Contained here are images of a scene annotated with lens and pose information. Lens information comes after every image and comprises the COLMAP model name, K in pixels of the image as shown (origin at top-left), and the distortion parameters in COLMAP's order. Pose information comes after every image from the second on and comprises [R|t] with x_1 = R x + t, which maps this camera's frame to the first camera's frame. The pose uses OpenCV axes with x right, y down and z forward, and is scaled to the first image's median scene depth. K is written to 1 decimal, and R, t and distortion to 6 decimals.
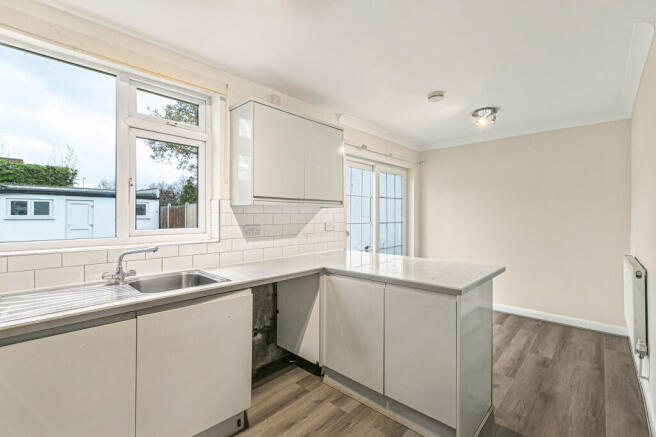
lens RADIAL K [[291.8, 0, 327.9], [0, 291.8, 216.4], [0, 0, 1]] dist [0.002353, -0.000191]
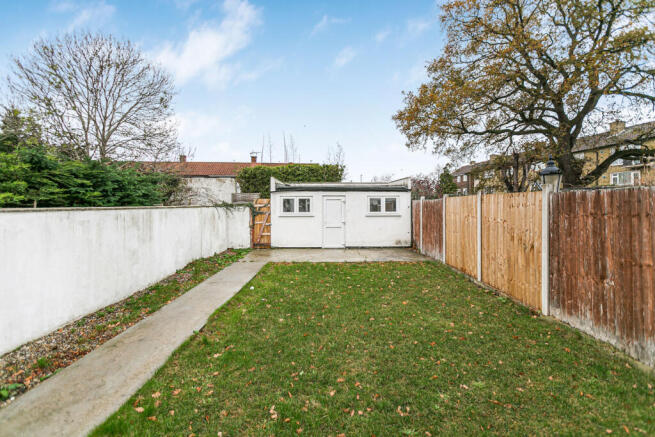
lens RADIAL K [[298.3, 0, 330.8], [0, 298.3, 208.3], [0, 0, 1]] dist [0.001138, 0.000233]
pose [[0.691631, 0.002229, -0.722248, -0.778311], [0.004626, 0.999961, 0.007516, -0.103473], [0.722237, -0.008539, 0.691593, 1.528837]]
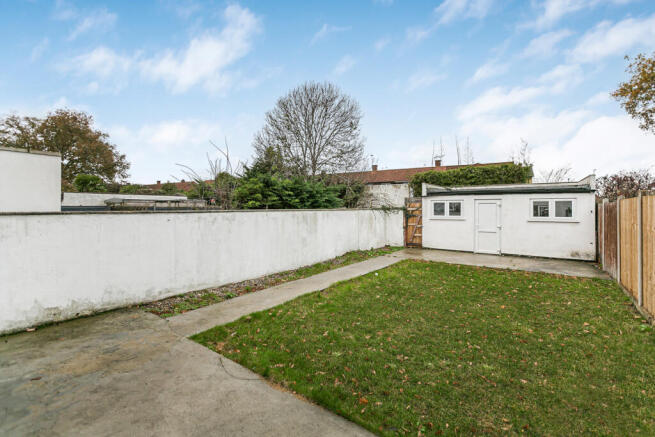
lens RADIAL K [[298.3, 0, 330.8], [0, 298.3, 208.3], [0, 0, 1]] dist [0.001138, 0.000233]
pose [[0.122835, -0.004854, -0.992415, -0.035325], [-0.002231, 0.999984, -0.005167, -0.098814], [0.992425, 0.002849, 0.122822, 1.873765]]
